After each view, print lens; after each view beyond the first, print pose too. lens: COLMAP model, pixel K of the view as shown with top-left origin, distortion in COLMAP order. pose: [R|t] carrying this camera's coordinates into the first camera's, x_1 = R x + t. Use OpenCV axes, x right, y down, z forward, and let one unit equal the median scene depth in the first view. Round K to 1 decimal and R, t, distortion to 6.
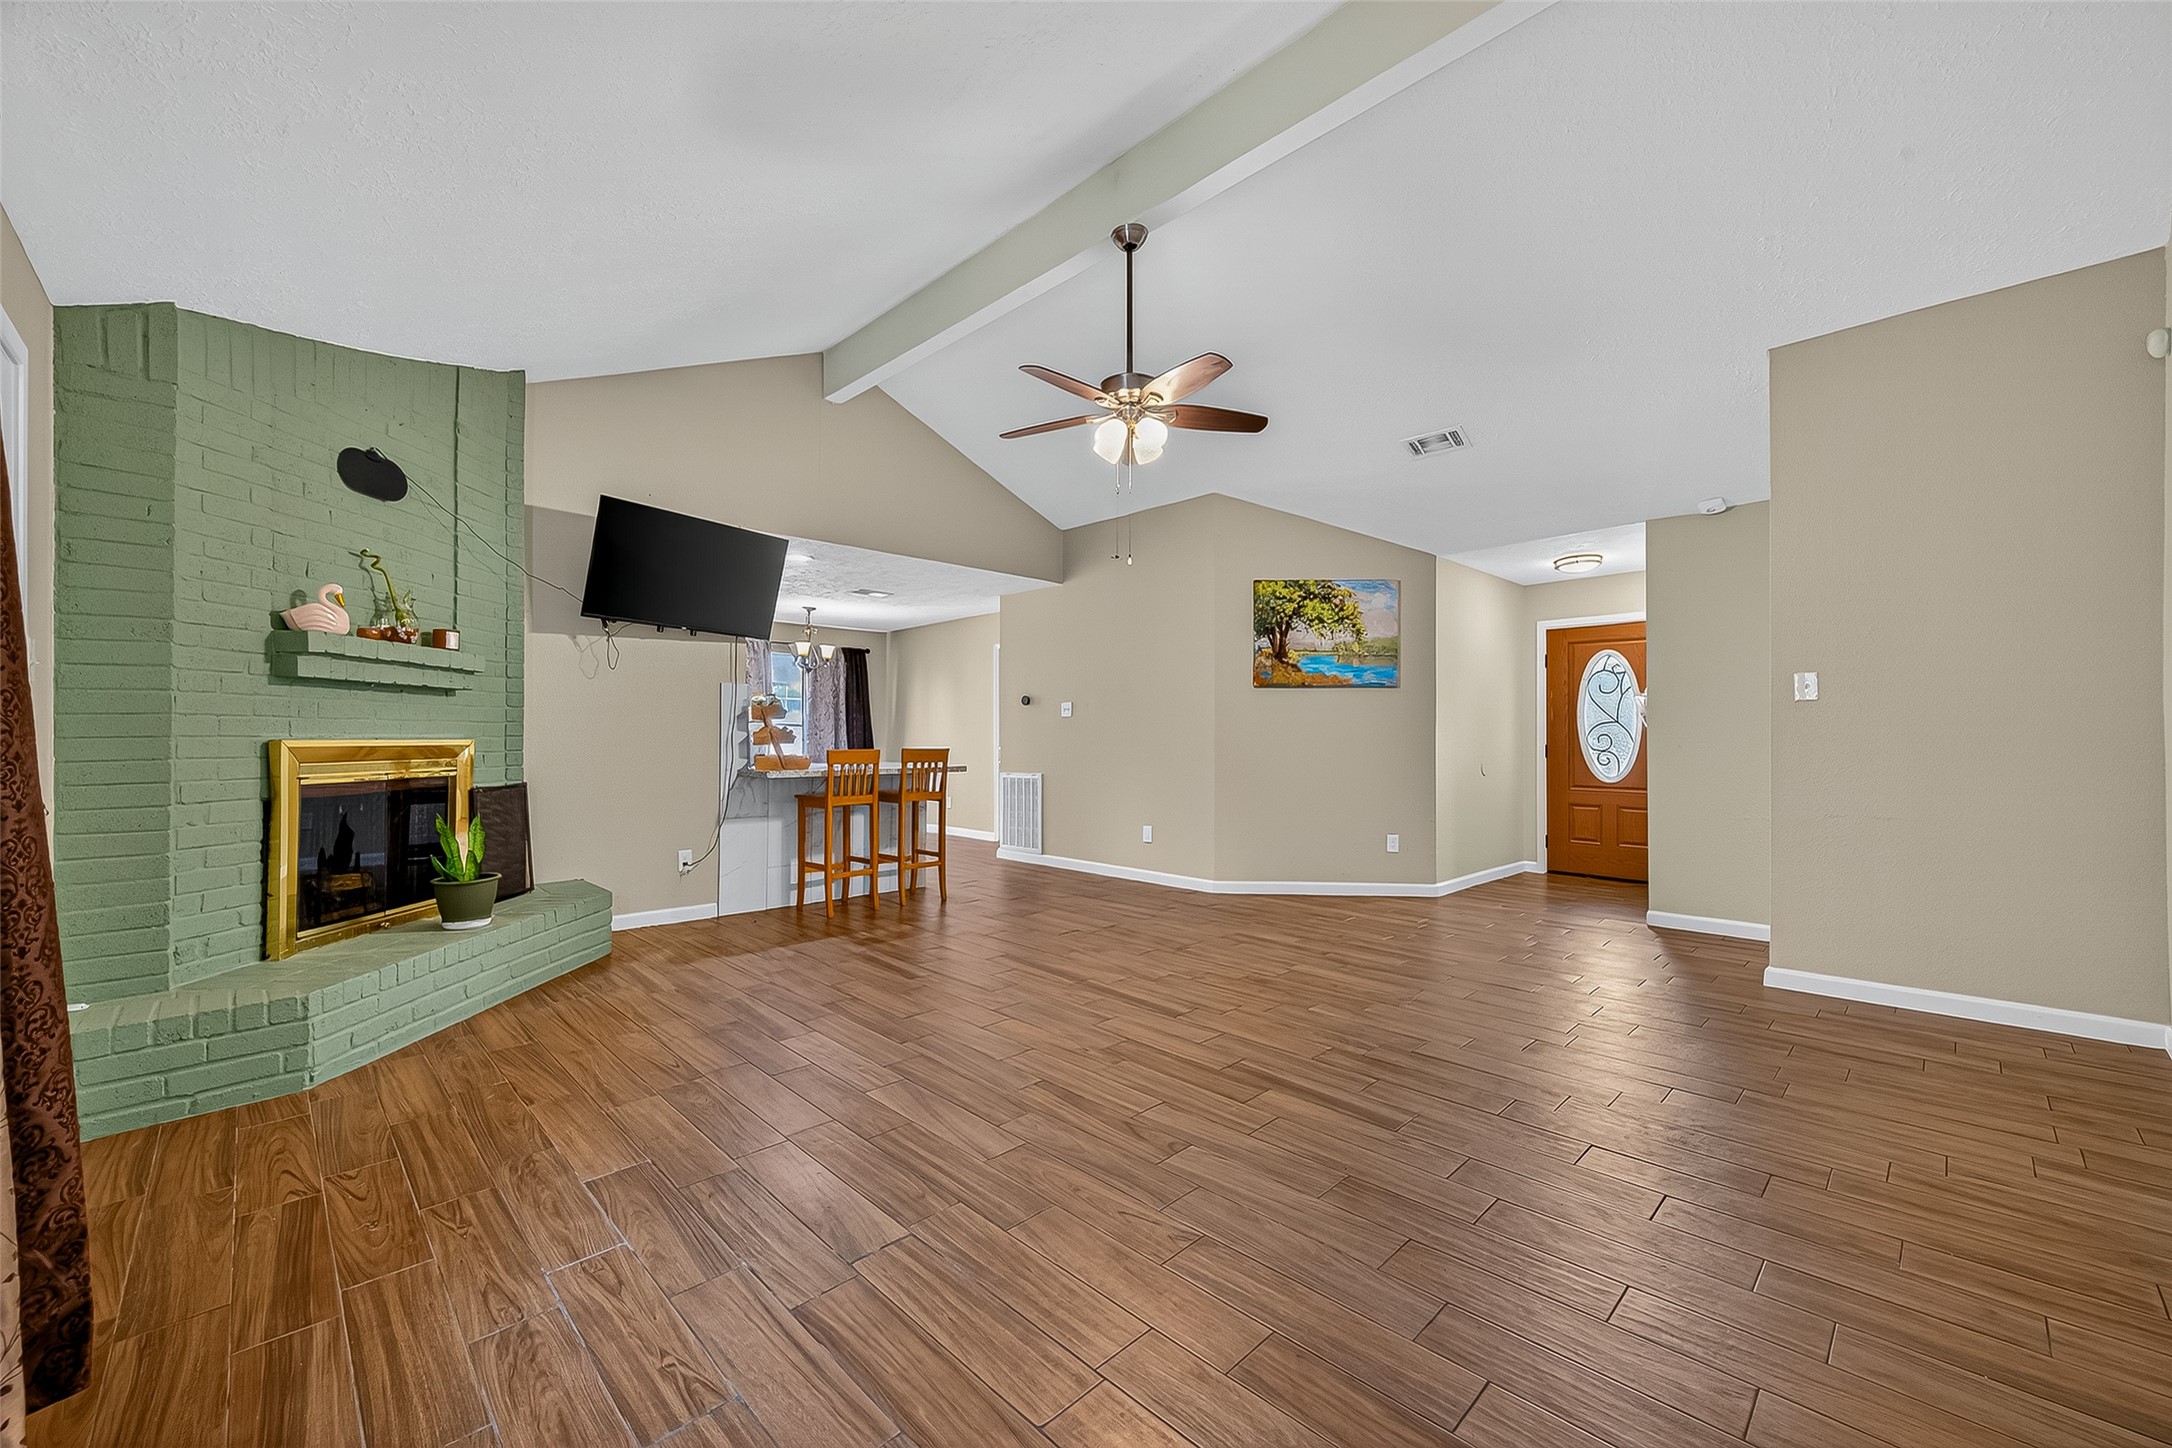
lens RADIAL K [[859.2, 0, 1081.4], [0, 859.2, 743.1], [0, 0, 1]] dist [0.000911, -0.000181]
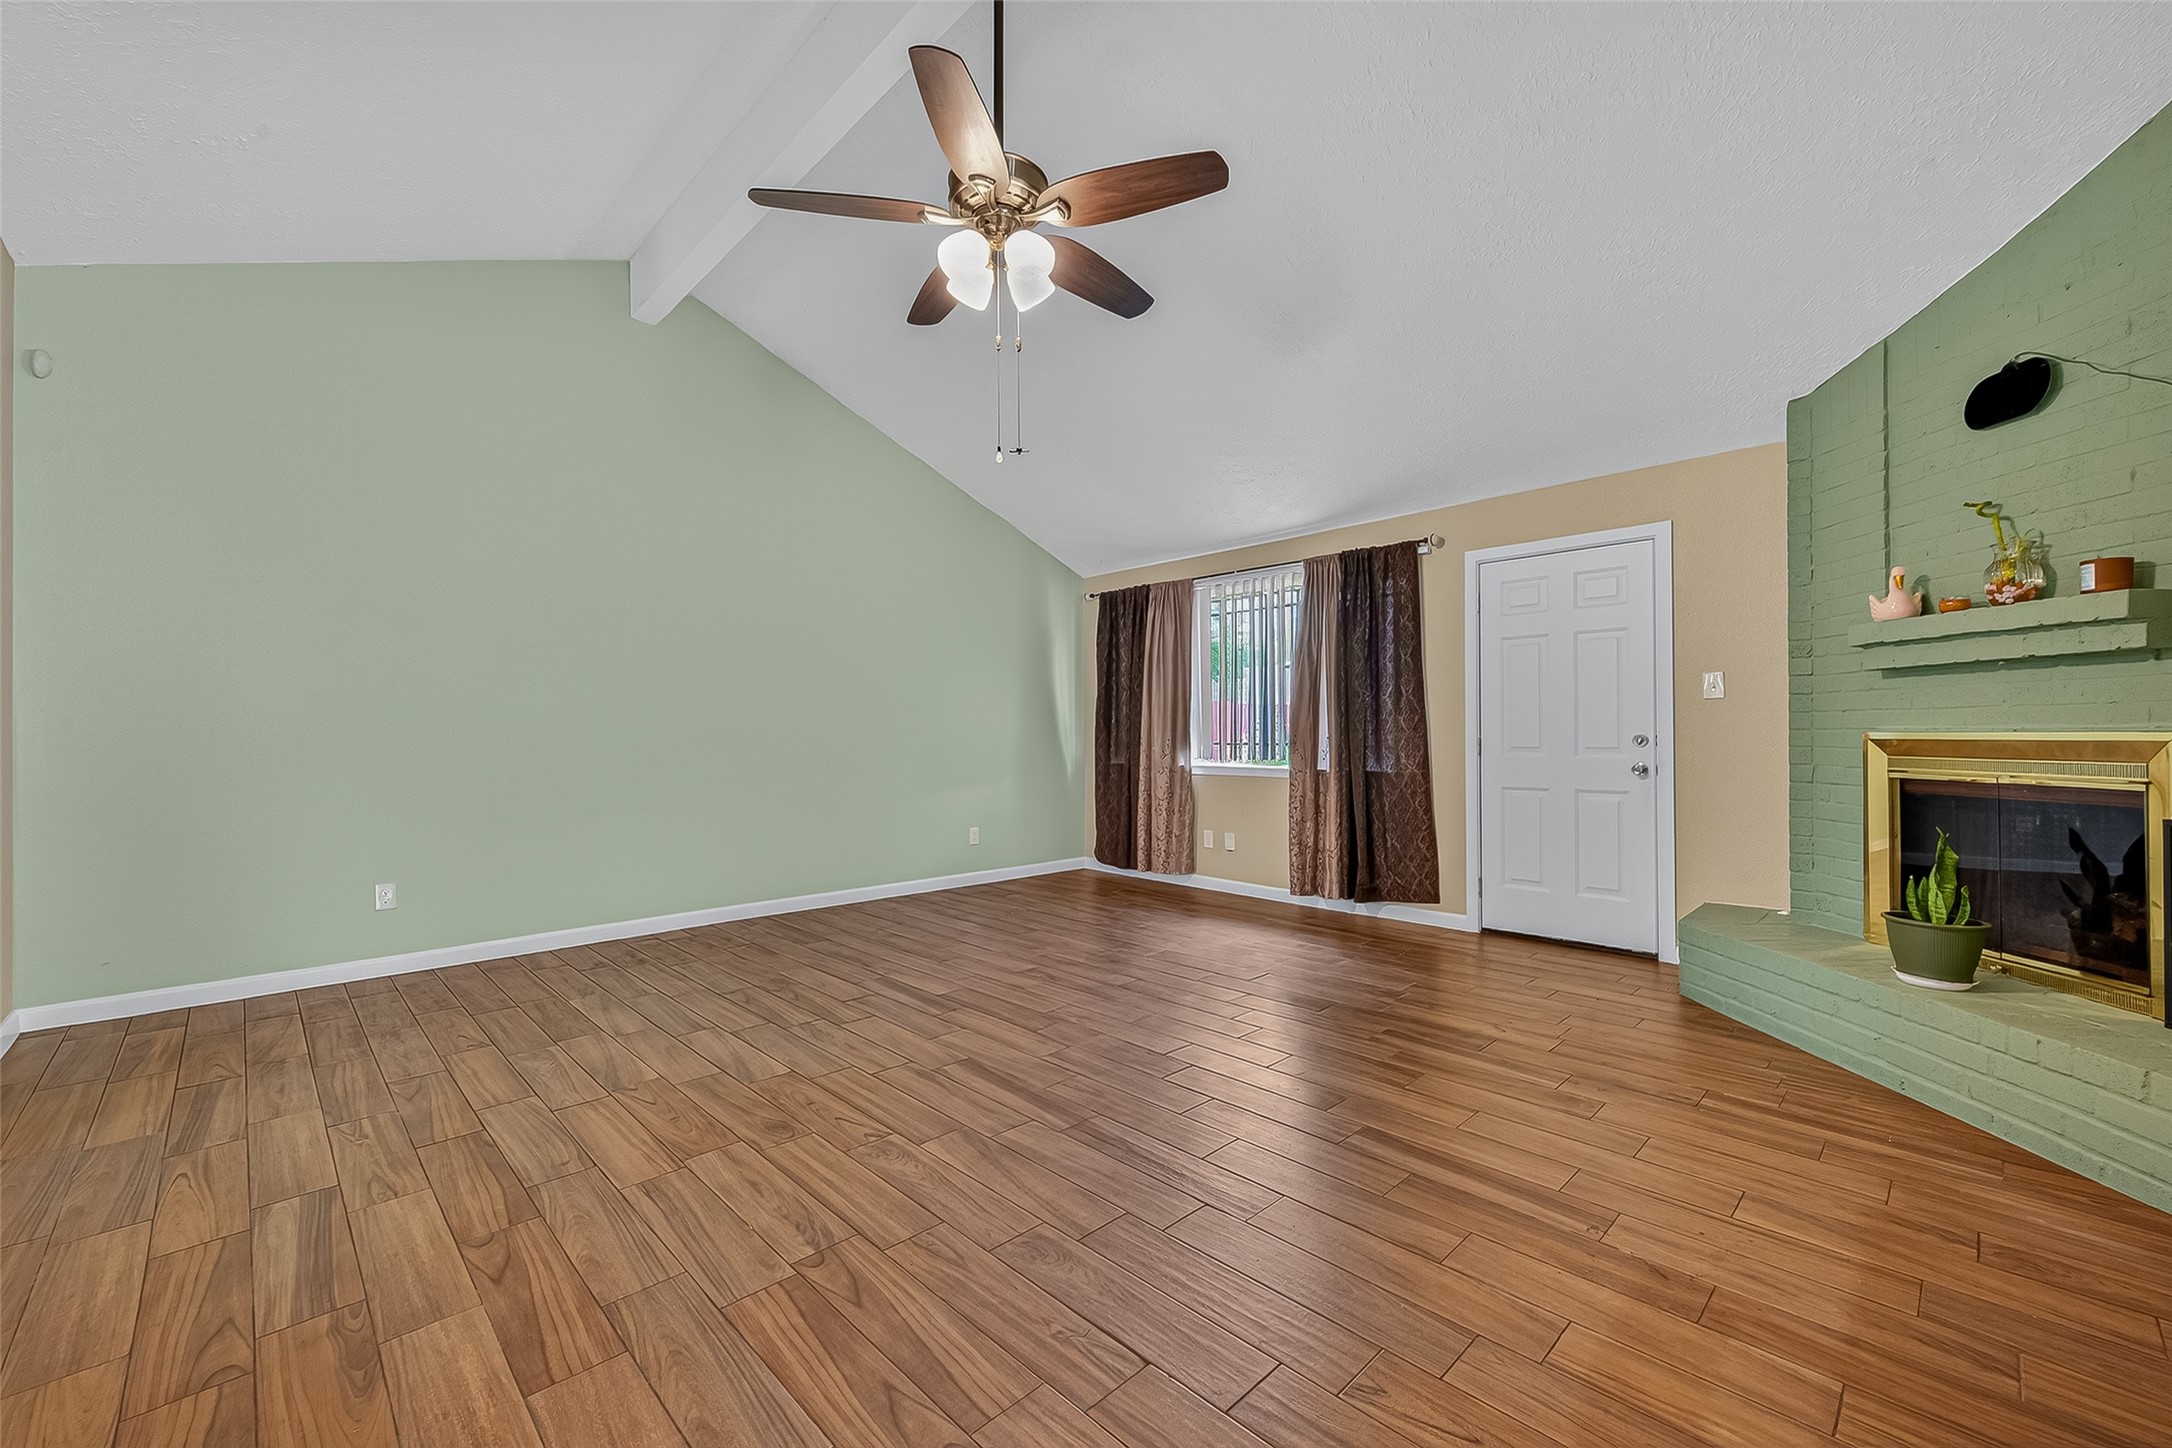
lens RADIAL K [[859.2, 0, 1081.4], [0, 859.2, 743.1], [0, 0, 1]] dist [0.000911, -0.000181]
pose [[-0.999921, 0.006941, 0.010440, -0.010137], [0.007021, 0.999946, 0.007659, 0.004719], [-0.010387, 0.007732, -0.999916, 1.619976]]
